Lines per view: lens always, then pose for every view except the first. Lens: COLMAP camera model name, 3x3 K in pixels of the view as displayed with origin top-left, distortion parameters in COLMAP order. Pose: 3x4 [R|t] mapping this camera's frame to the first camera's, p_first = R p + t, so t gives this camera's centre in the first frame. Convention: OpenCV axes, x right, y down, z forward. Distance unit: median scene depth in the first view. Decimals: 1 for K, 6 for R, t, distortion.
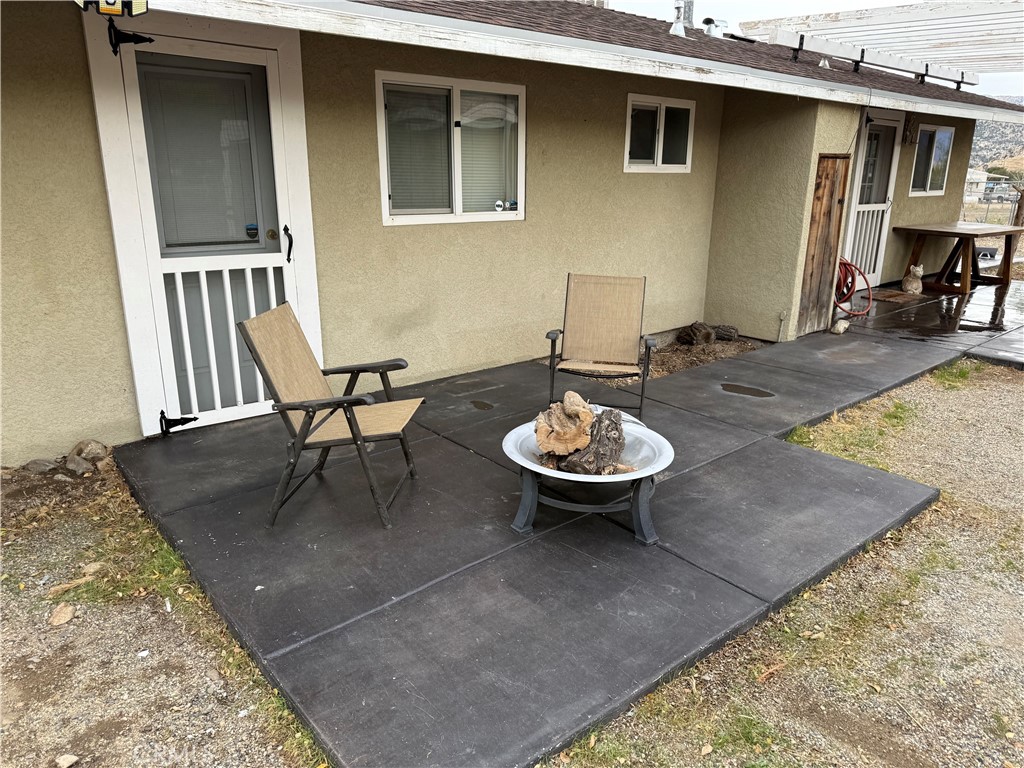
lens RADIAL K [[707.5, 0, 505.5], [0, 707.5, 378.5], [0, 0, 1]] dist [0.058166, -0.067679]
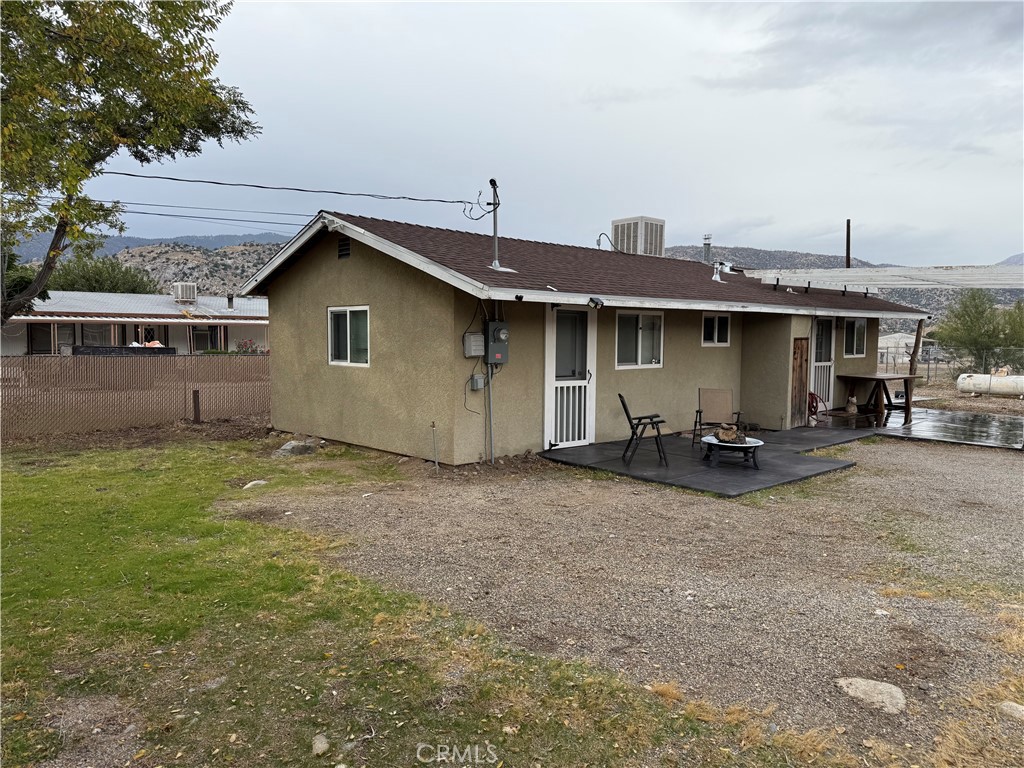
lens RADIAL K [[707.5, 0, 482.3], [0, 707.5, 386.3], [0, 0, 1]] dist [0.058166, -0.067679]
pose [[0.999907, -0.001819, 0.013546, -0.494748], [0.004592, 0.978197, -0.207628, 0.248847], [-0.012873, 0.207670, 0.978114, -0.986292]]
